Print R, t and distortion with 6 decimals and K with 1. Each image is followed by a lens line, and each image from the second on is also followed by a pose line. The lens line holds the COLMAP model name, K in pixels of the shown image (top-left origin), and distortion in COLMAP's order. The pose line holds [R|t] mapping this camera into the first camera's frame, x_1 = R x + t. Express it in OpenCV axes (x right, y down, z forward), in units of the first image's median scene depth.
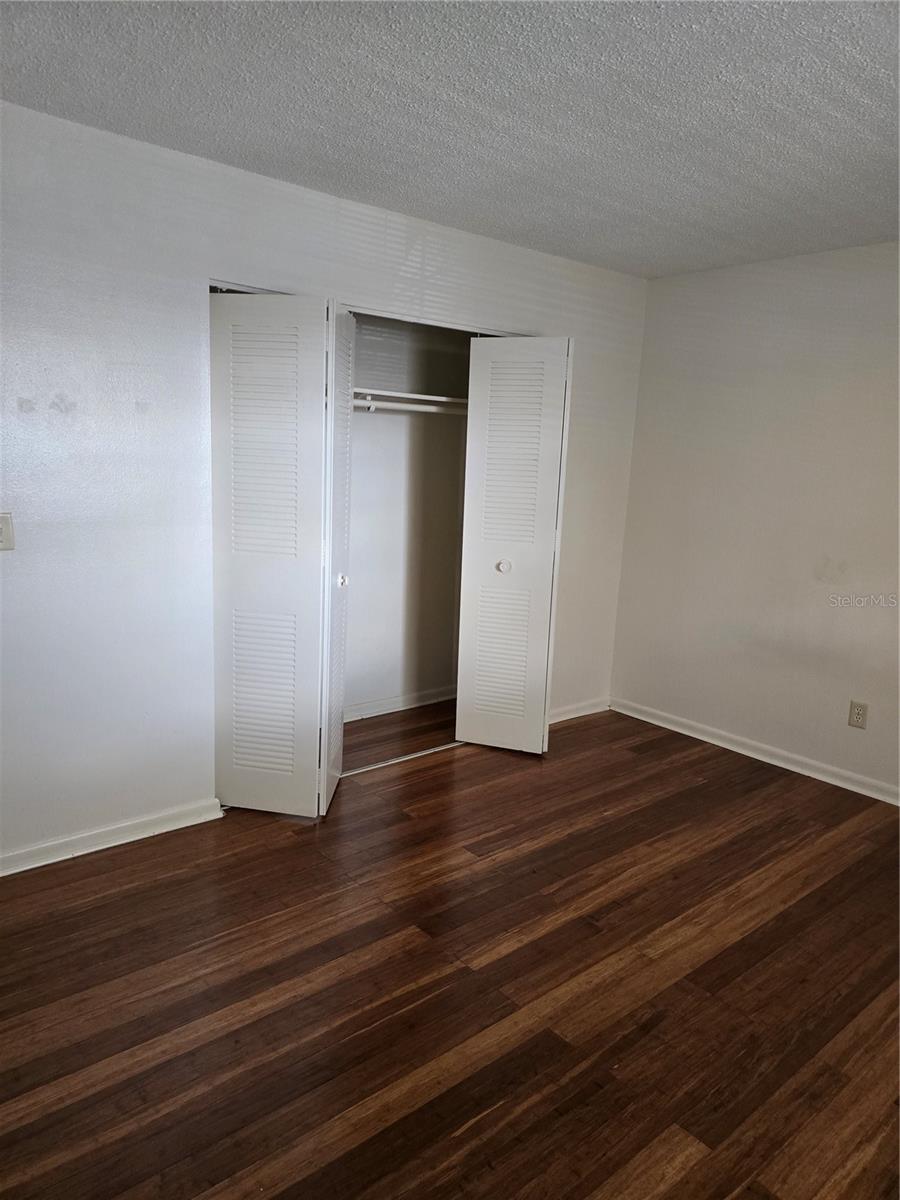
lens RADIAL K [[812.1, 0, 448.1], [0, 812.1, 613.8], [0, 0, 1]] dist [0.058194, -0.035119]
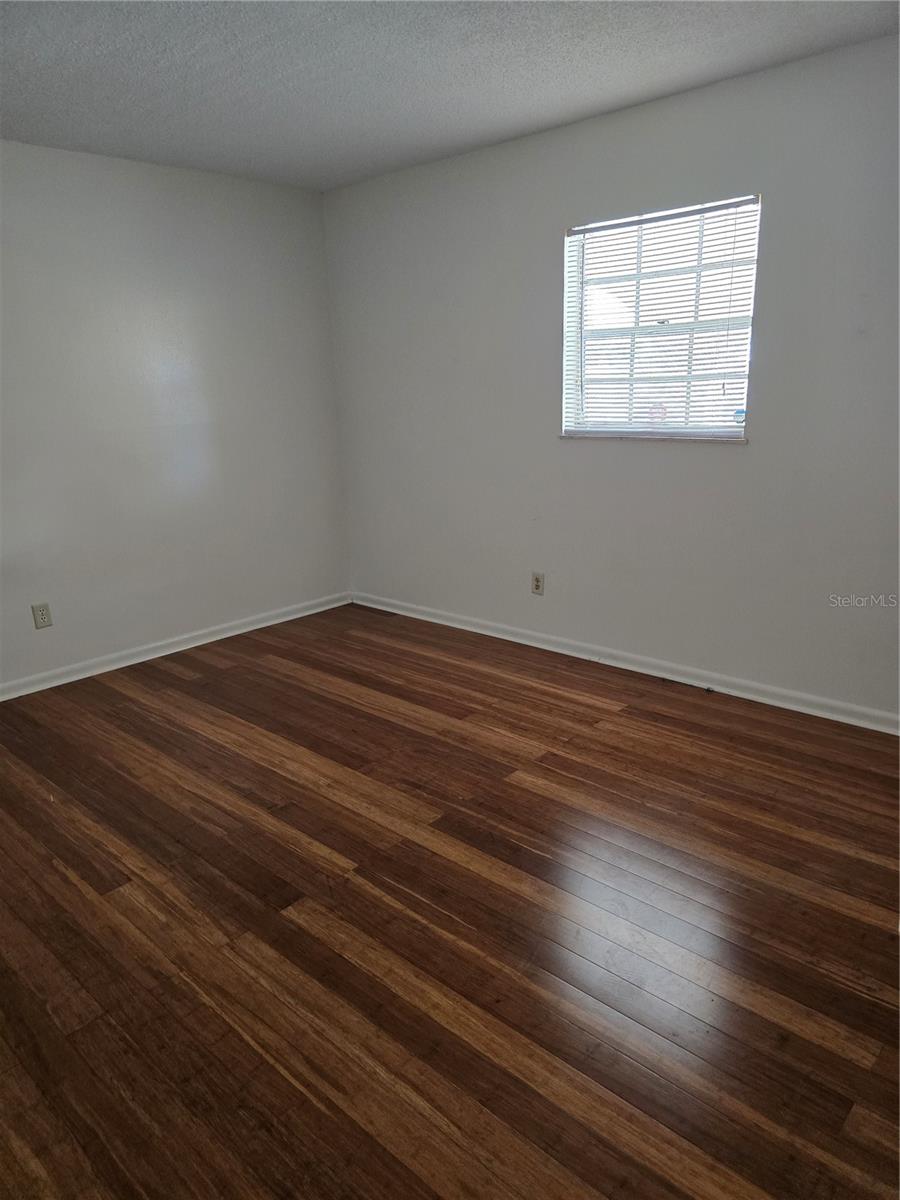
lens RADIAL K [[812.1, 0, 448.1], [0, 812.1, 613.8], [0, 0, 1]] dist [0.058194, -0.035119]
pose [[-0.119183, -0.313522, 0.942072, -0.753450], [0.226559, 0.915215, 0.333247, -0.152920], [-0.966678, 0.253152, -0.038046, 0.749550]]
